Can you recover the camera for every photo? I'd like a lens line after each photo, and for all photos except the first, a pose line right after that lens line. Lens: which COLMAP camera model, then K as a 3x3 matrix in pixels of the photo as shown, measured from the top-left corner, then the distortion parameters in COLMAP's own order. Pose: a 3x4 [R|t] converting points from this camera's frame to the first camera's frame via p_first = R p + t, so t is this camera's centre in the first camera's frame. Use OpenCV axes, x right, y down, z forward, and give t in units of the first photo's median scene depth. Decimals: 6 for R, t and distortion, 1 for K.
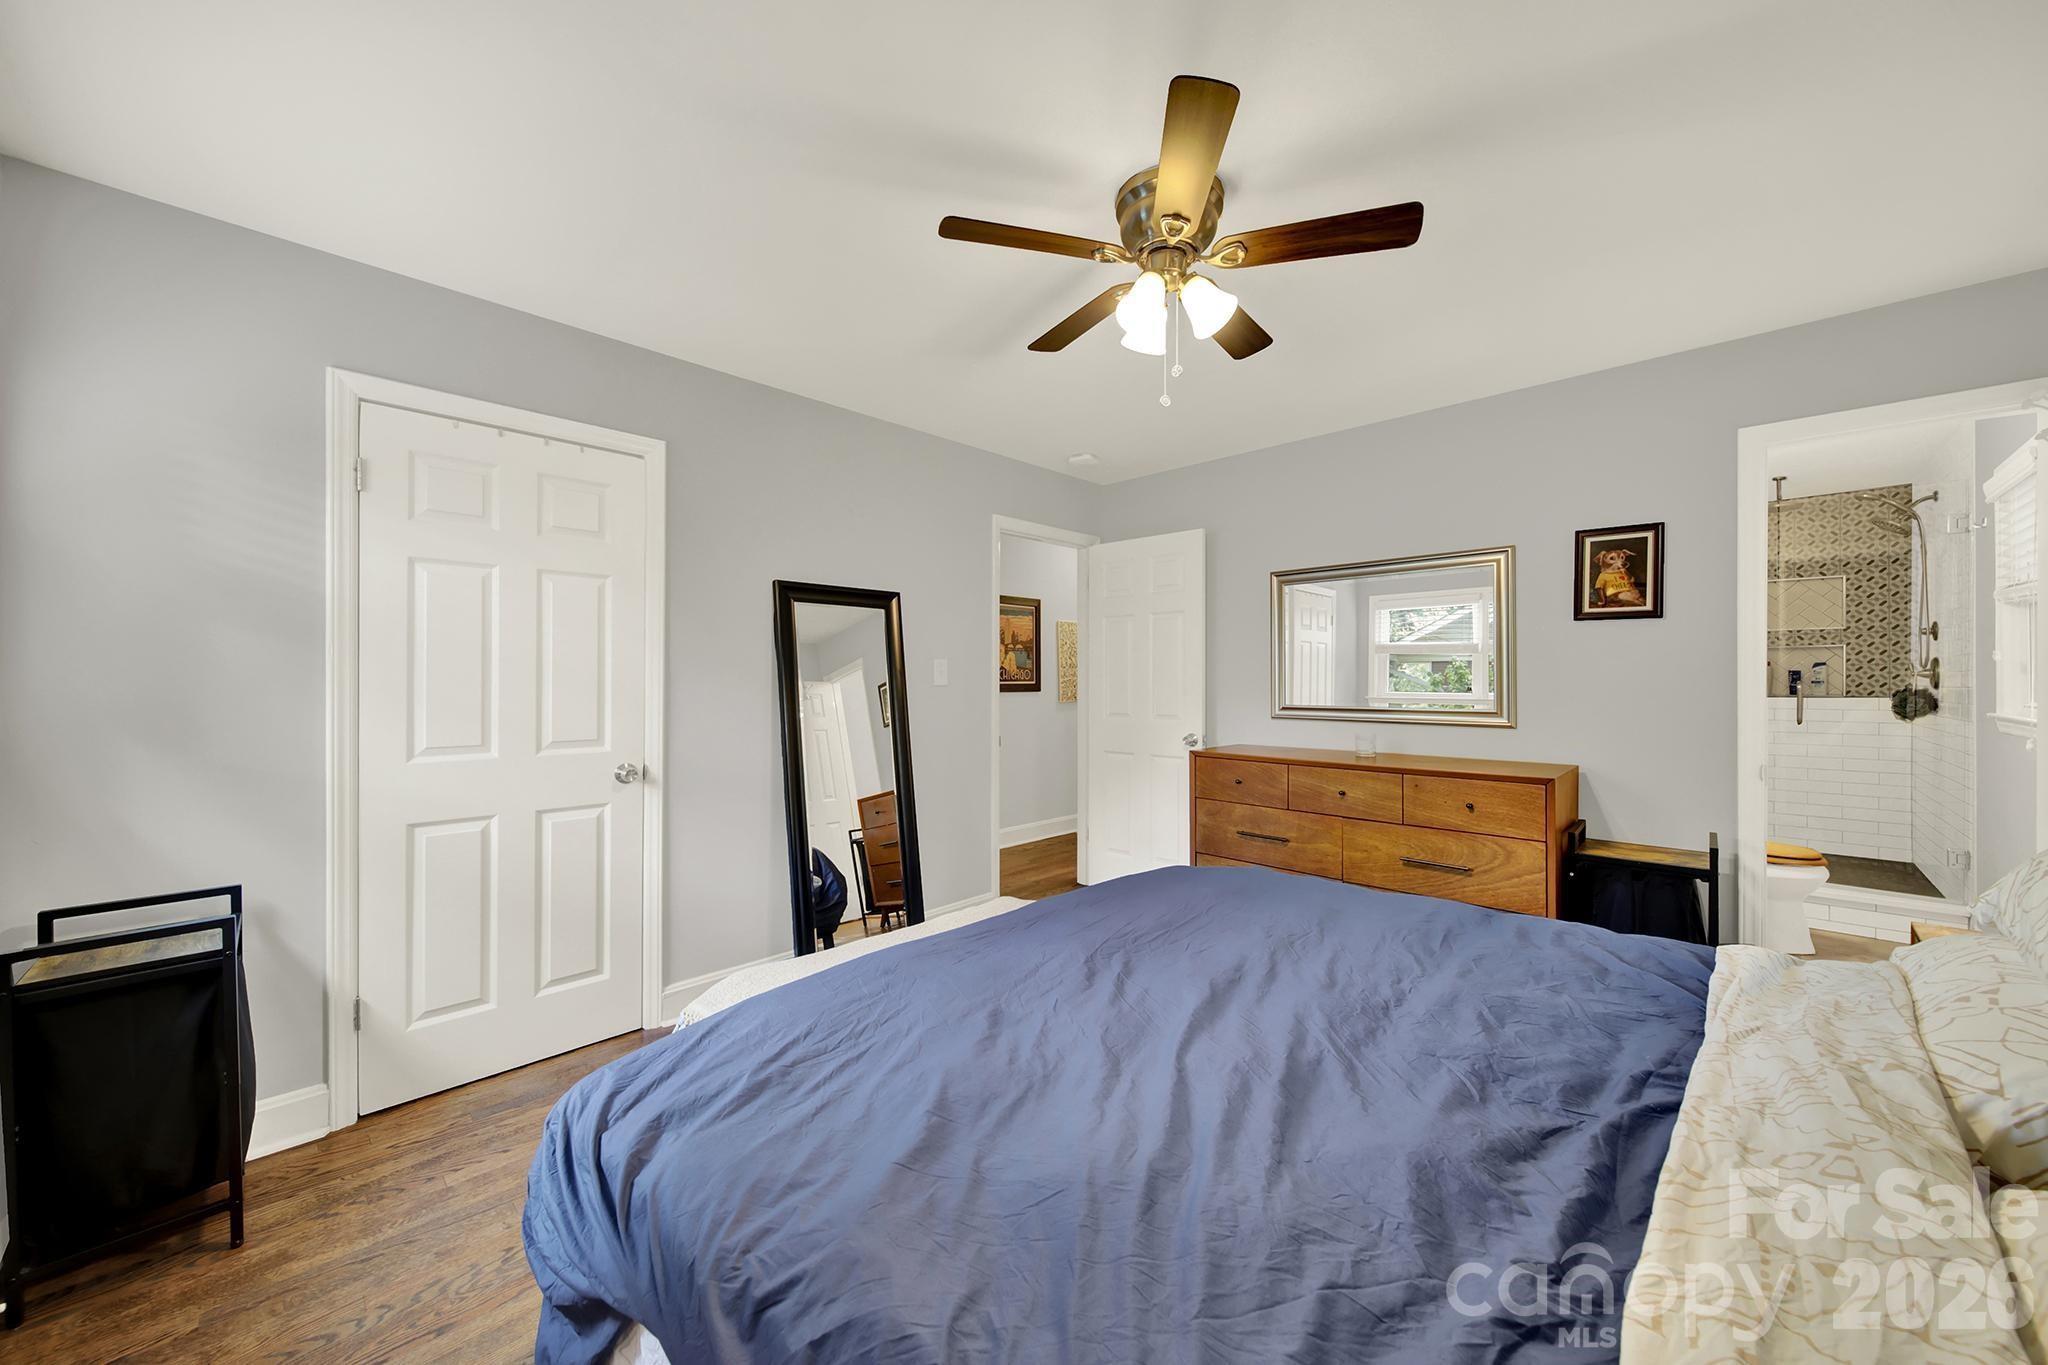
lens RADIAL K [[752.5, 0, 1025.6], [0, 752.5, 694.7], [0, 0, 1]] dist [-0.000933, -0.000227]
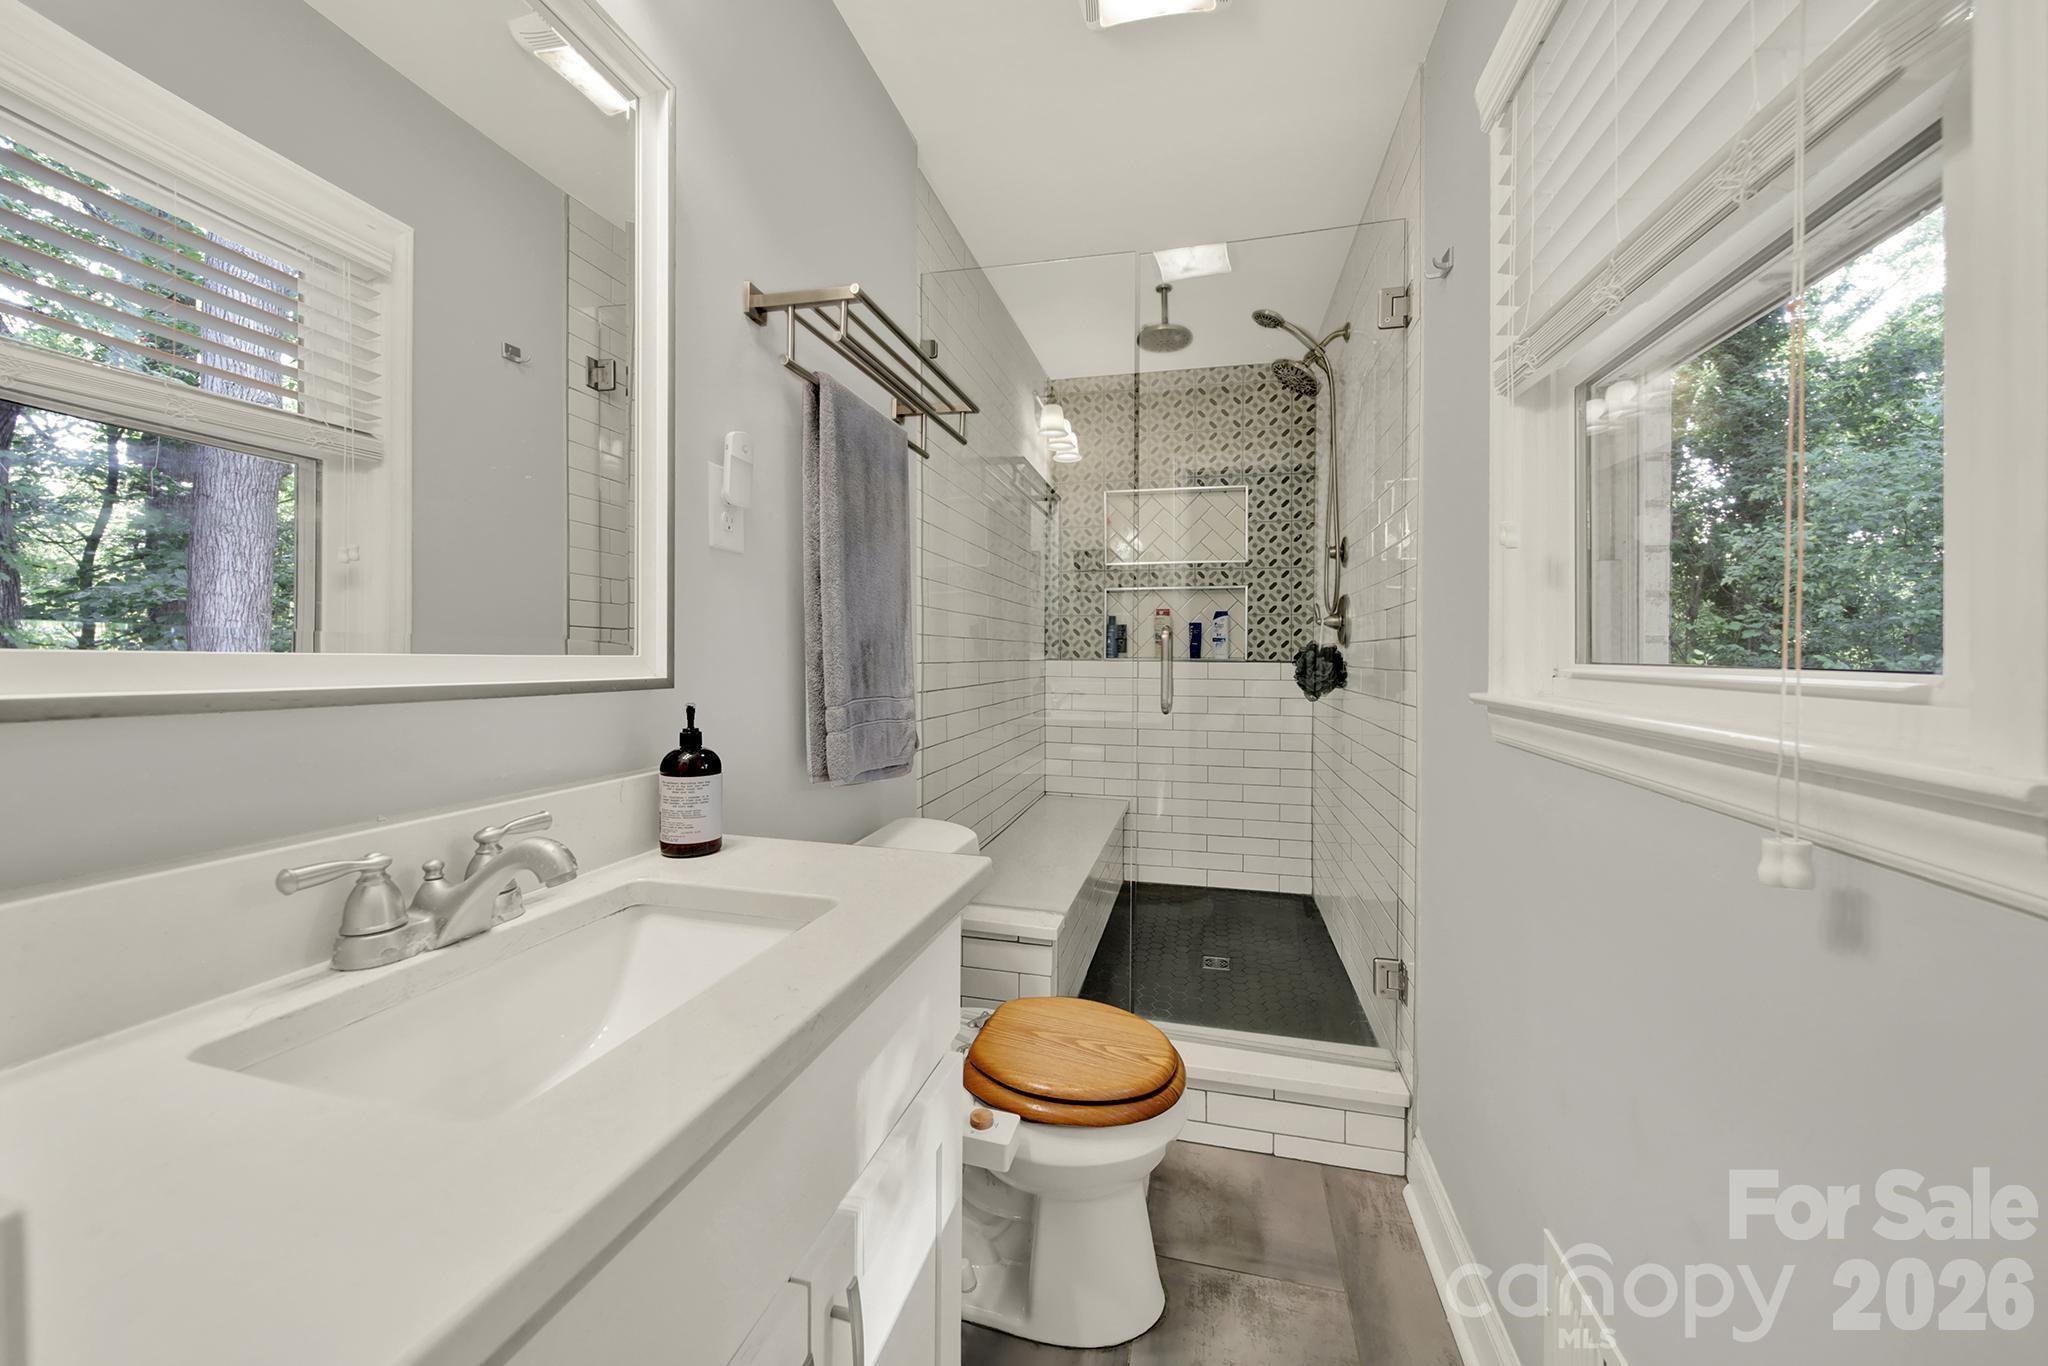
lens RADIAL K [[738.6, 0, 1023.9], [0, 738.6, 671.3], [0, 0, 1]] dist [-0.002050, -0.000633]
pose [[0.874344, 0.000877, 0.485306, 0.581382], [-0.006026, 0.999941, 0.009050, 0.007376], [-0.485270, -0.010837, 0.874297, 0.504430]]
